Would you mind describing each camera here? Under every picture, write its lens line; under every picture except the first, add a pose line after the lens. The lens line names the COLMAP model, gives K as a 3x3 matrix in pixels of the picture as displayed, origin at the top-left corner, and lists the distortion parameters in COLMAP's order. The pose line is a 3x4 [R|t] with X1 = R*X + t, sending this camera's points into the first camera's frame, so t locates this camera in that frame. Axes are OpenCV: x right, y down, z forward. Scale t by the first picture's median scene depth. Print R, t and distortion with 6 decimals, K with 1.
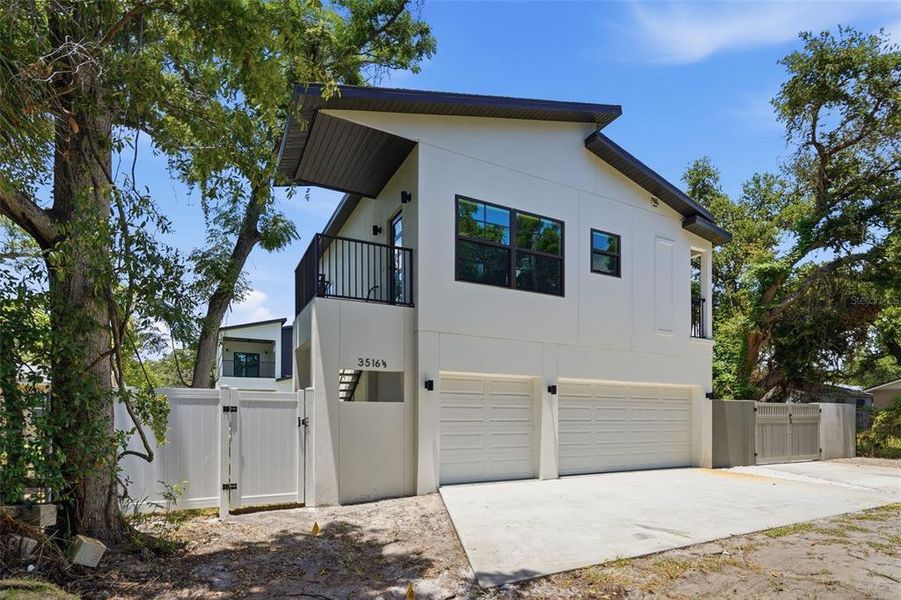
lens RADIAL K [[2186.5, 0, 450.5], [0, 2186.5, 300.0], [0, 0, 1]] dist [-0.106035, -0.272375]
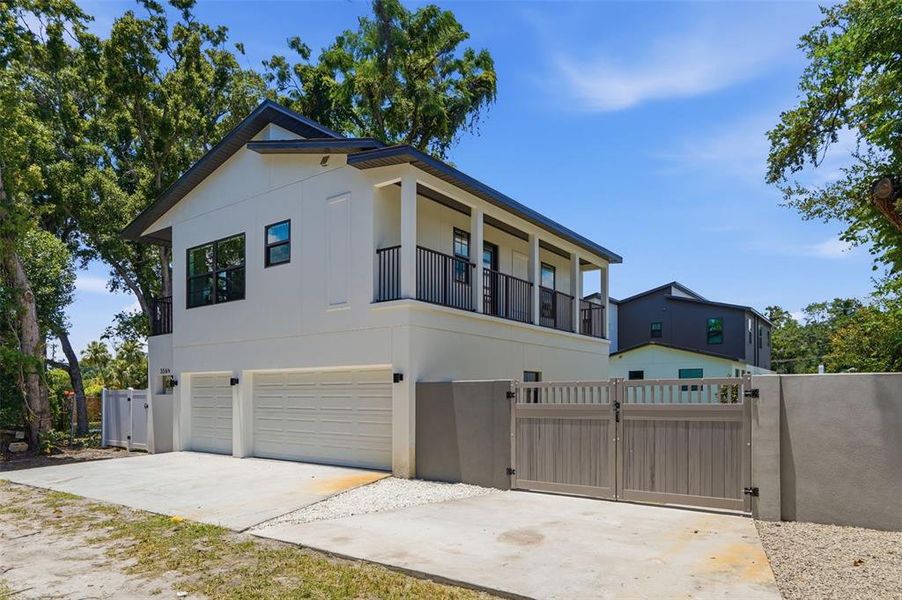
lens RADIAL K [[2188.9, 0, 451.0], [0, 2188.9, 300.0], [0, 0, 1]] dist [-0.106035, -0.272375]
pose [[-0.743698, -0.033819, -0.667659, 0.704721], [0.032485, 0.995712, -0.086621, 0.097441], [0.667726, -0.086109, -0.739410, 1.844399]]
